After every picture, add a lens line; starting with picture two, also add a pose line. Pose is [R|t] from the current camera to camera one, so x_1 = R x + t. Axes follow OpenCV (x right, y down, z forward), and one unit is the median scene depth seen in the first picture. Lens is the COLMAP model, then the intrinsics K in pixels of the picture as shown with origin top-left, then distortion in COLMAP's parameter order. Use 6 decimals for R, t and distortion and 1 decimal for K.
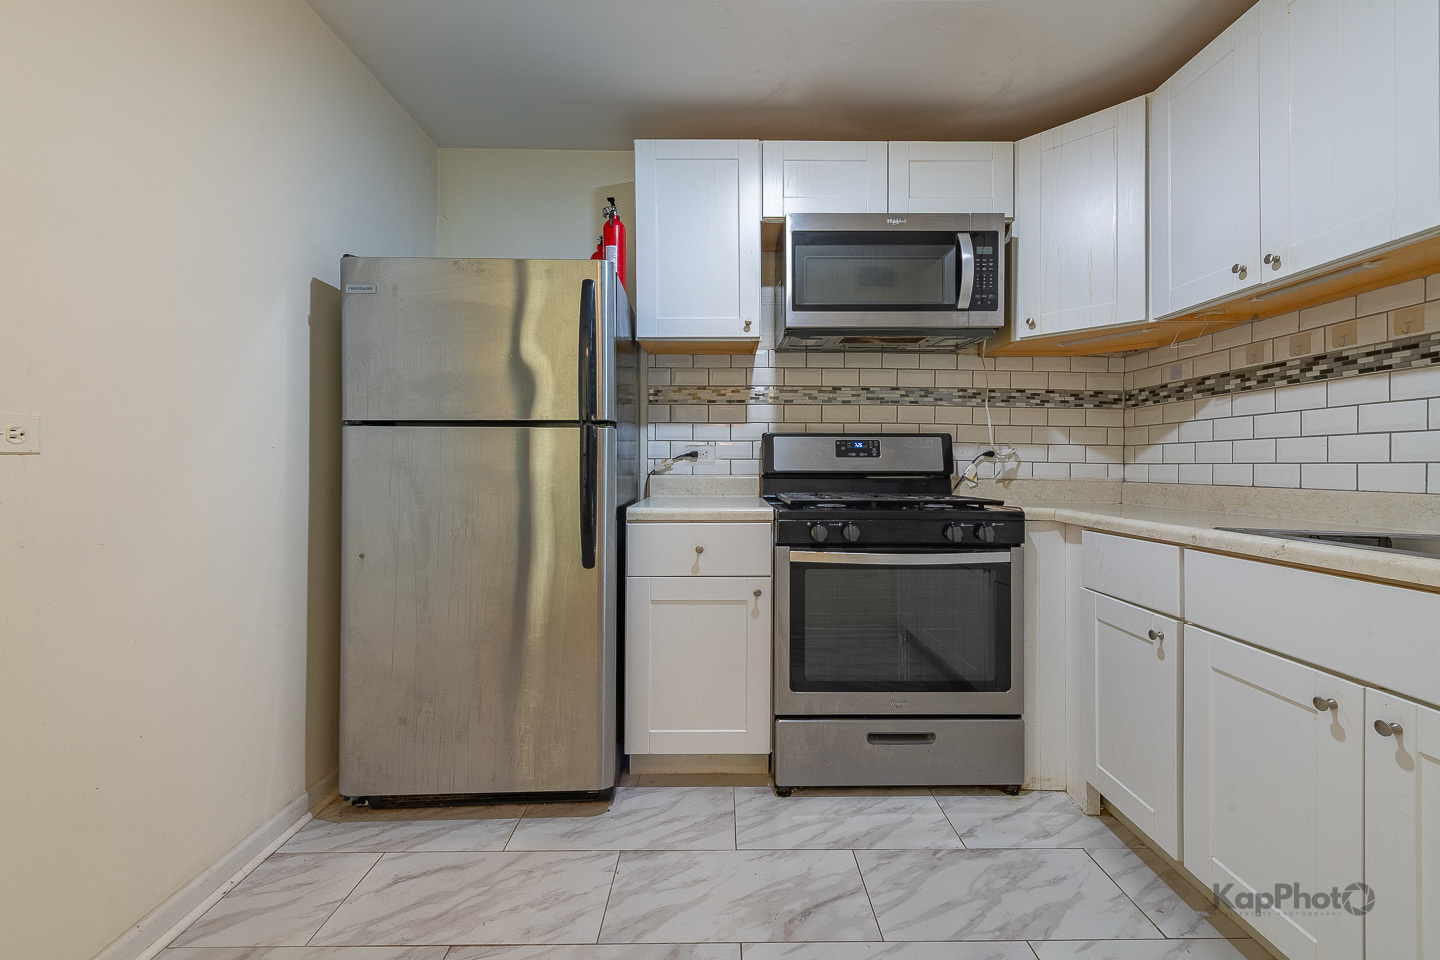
lens RADIAL K [[594.4, 0, 739.3], [0, 594.4, 465.0], [0, 0, 1]] dist [0.016651, -0.005850]
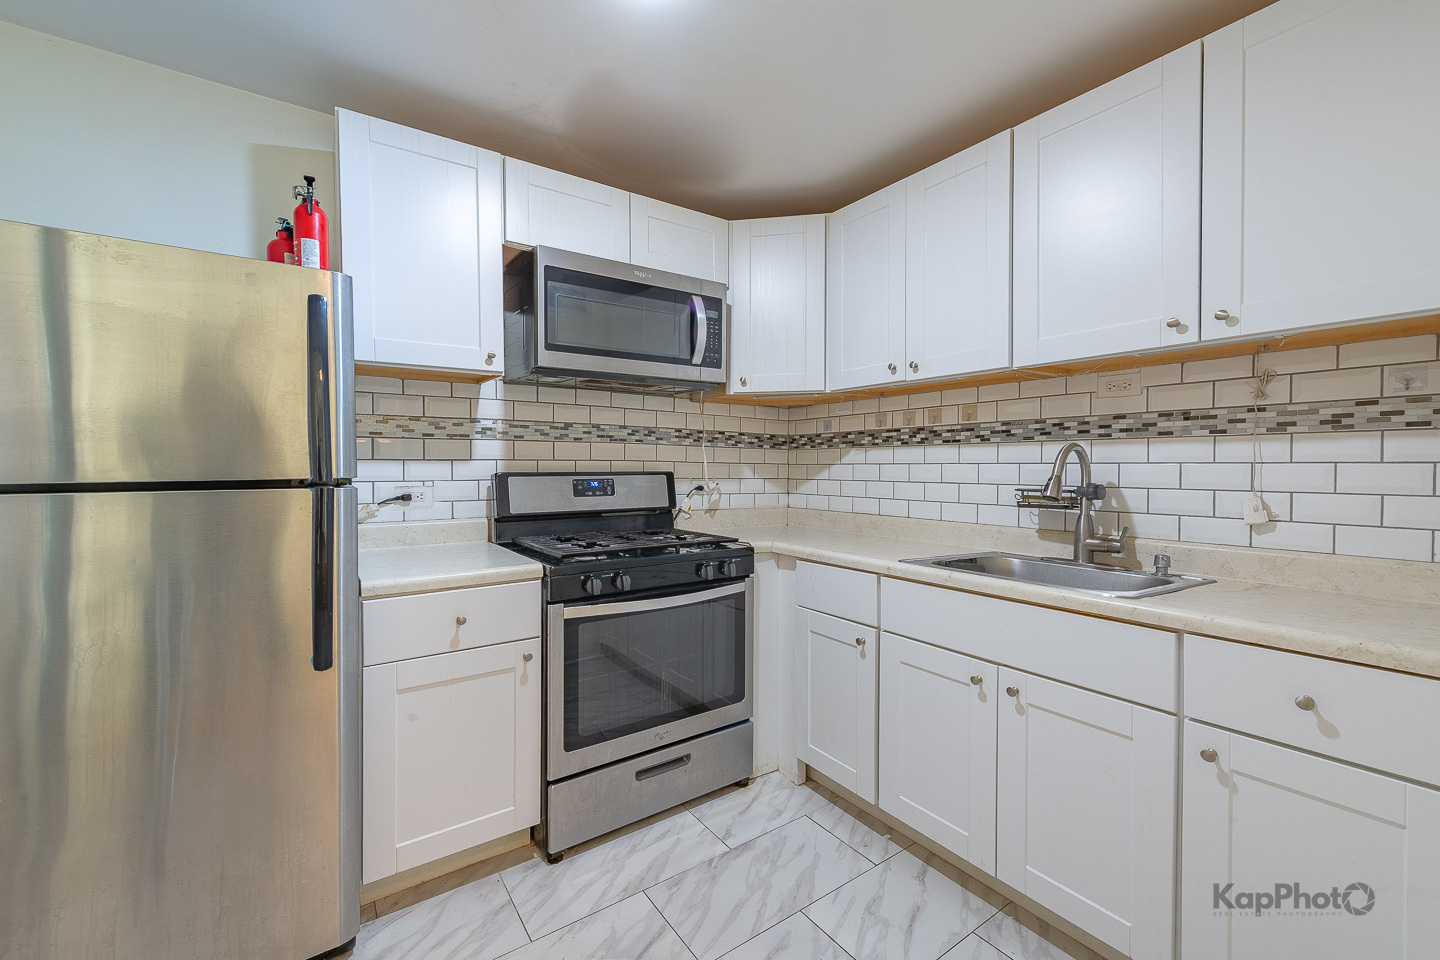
lens RADIAL K [[594.4, 0, 714.3], [0, 594.4, 473.9], [0, 0, 1]] dist [0.016651, -0.005850]
pose [[0.828604, -0.010463, 0.559738, -0.236354], [-0.001707, 0.999773, 0.021215, -0.088138], [-0.559833, -0.018534, 0.828398, 0.066219]]
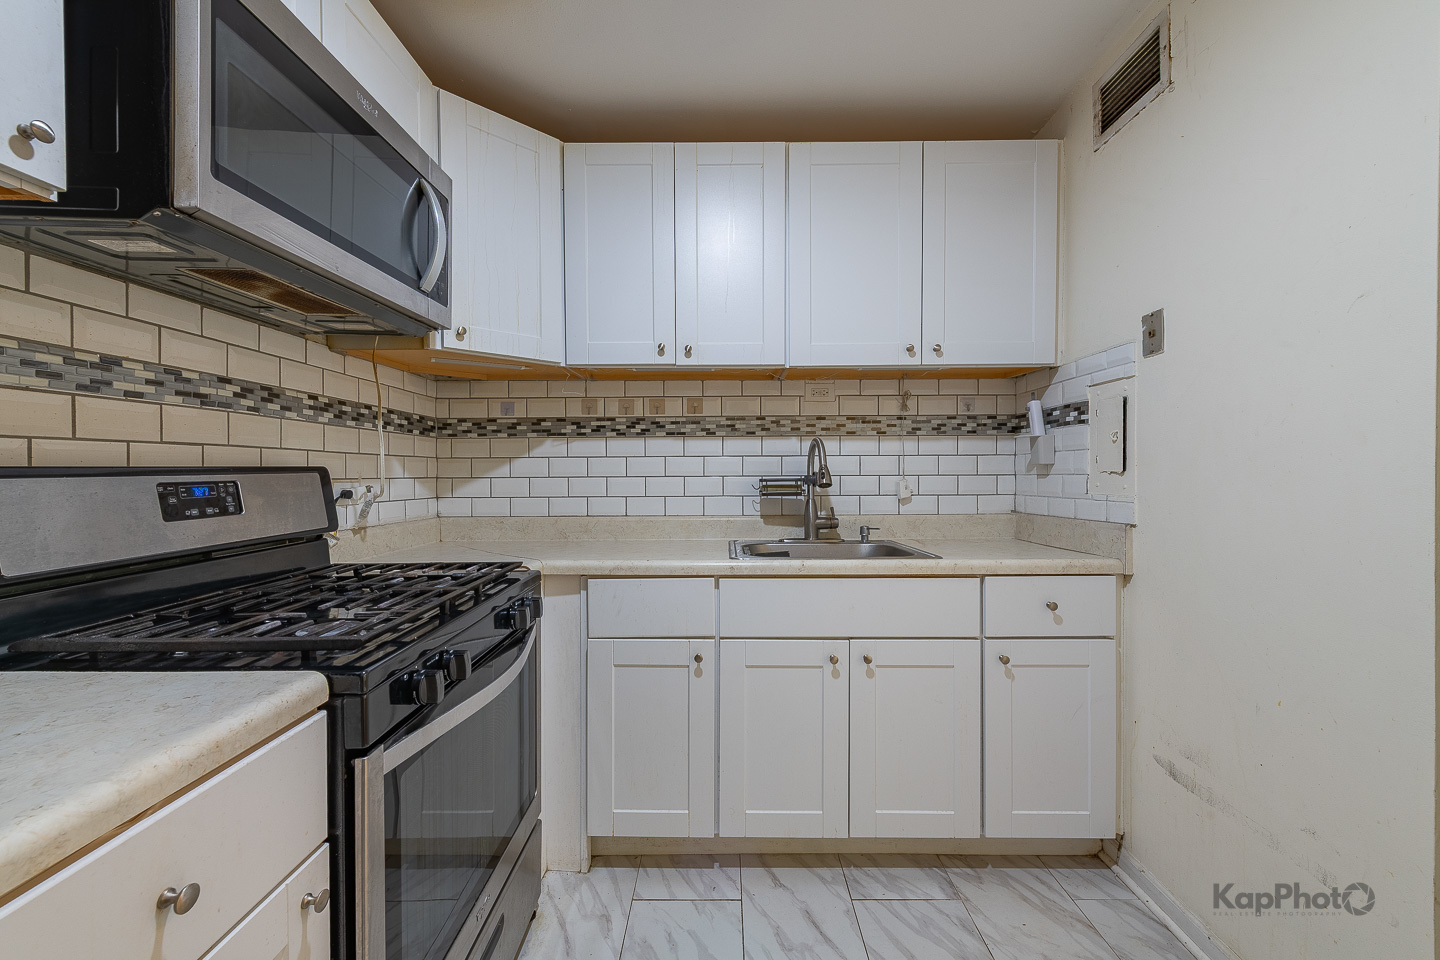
lens RADIAL K [[594.4, 0, 729.8], [0, 594.4, 474.0], [0, 0, 1]] dist [0.016651, -0.005850]
pose [[0.011005, -0.016540, 0.999803, -0.338594], [-0.000483, 0.999863, 0.016546, -0.068716], [-0.999939, -0.000665, 0.010995, 0.693706]]
